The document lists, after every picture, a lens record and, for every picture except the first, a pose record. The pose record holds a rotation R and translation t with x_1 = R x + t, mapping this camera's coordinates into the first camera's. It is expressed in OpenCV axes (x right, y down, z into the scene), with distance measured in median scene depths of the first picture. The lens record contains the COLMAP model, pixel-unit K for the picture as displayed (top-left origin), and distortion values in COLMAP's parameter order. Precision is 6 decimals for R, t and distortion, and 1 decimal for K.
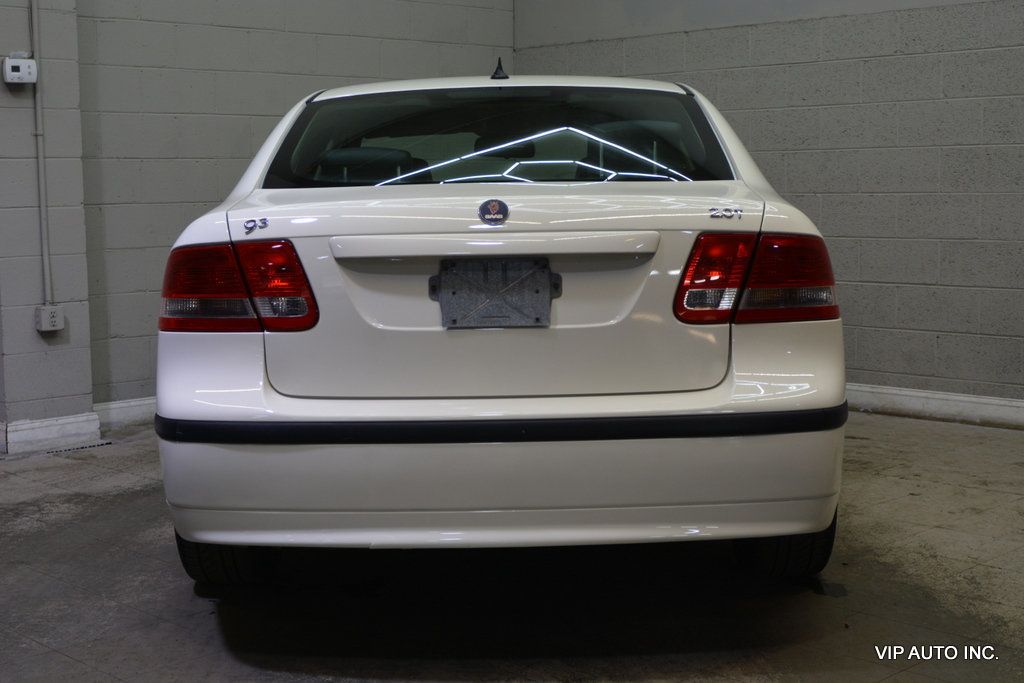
lens RADIAL K [[1473.0, 0, 497.4], [0, 1473.0, 341.6], [0, 0, 1]] dist [0.010479, 0.000000]
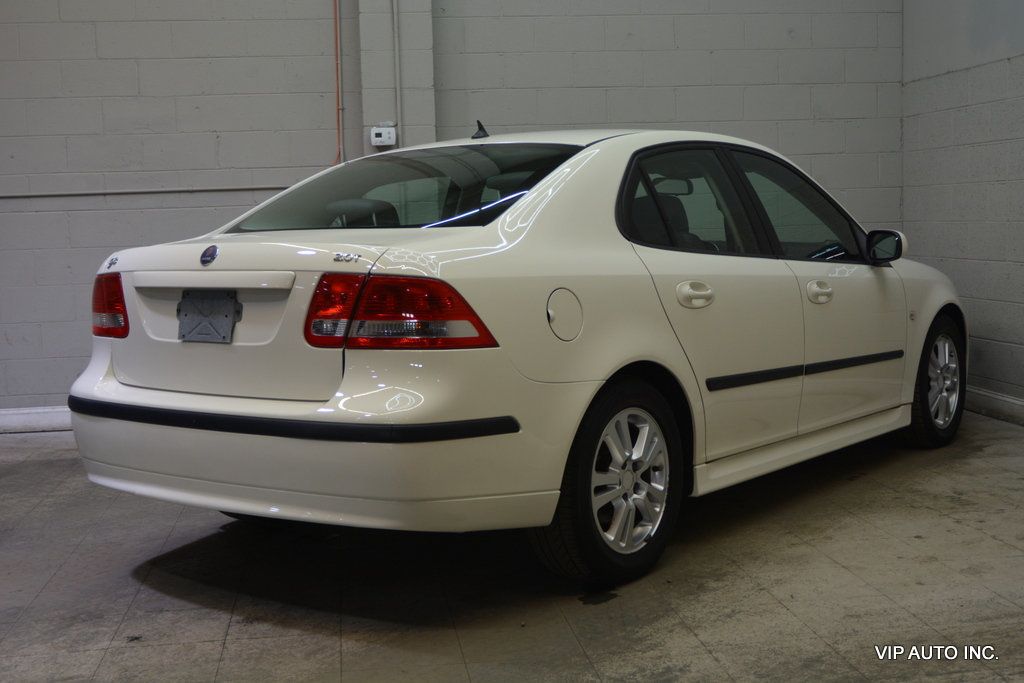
lens RADIAL K [[1310.5, 0, 503.5], [0, 1310.5, 339.2], [0, 0, 1]] dist [-0.020247, 0.000000]
pose [[0.795315, 0.047863, -0.604304, 0.890023], [-0.048161, 0.998716, 0.015717, -0.041993], [0.604280, 0.016604, 0.796599, 0.216258]]
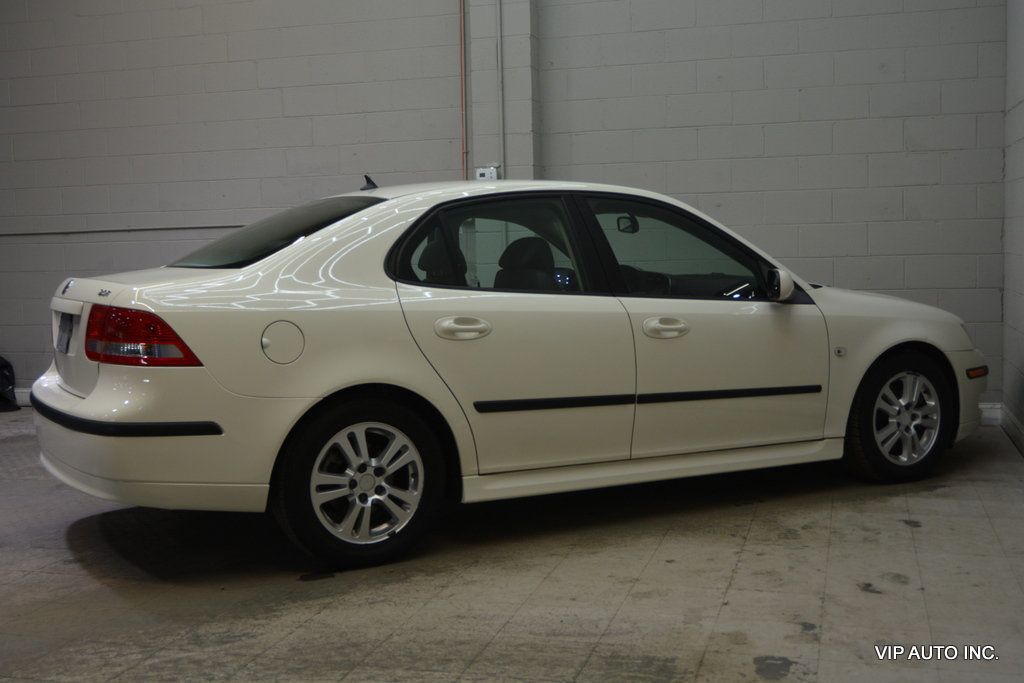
lens RADIAL K [[1210.9, 0, 510.6], [0, 1210.9, 348.6], [0, 0, 1]] dist [-0.029760, 0.000000]
pose [[0.488244, 0.081575, -0.868886, 1.473456], [-0.077354, 0.995748, 0.050019, -0.123500], [0.869272, 0.042790, 0.492478, 0.724966]]
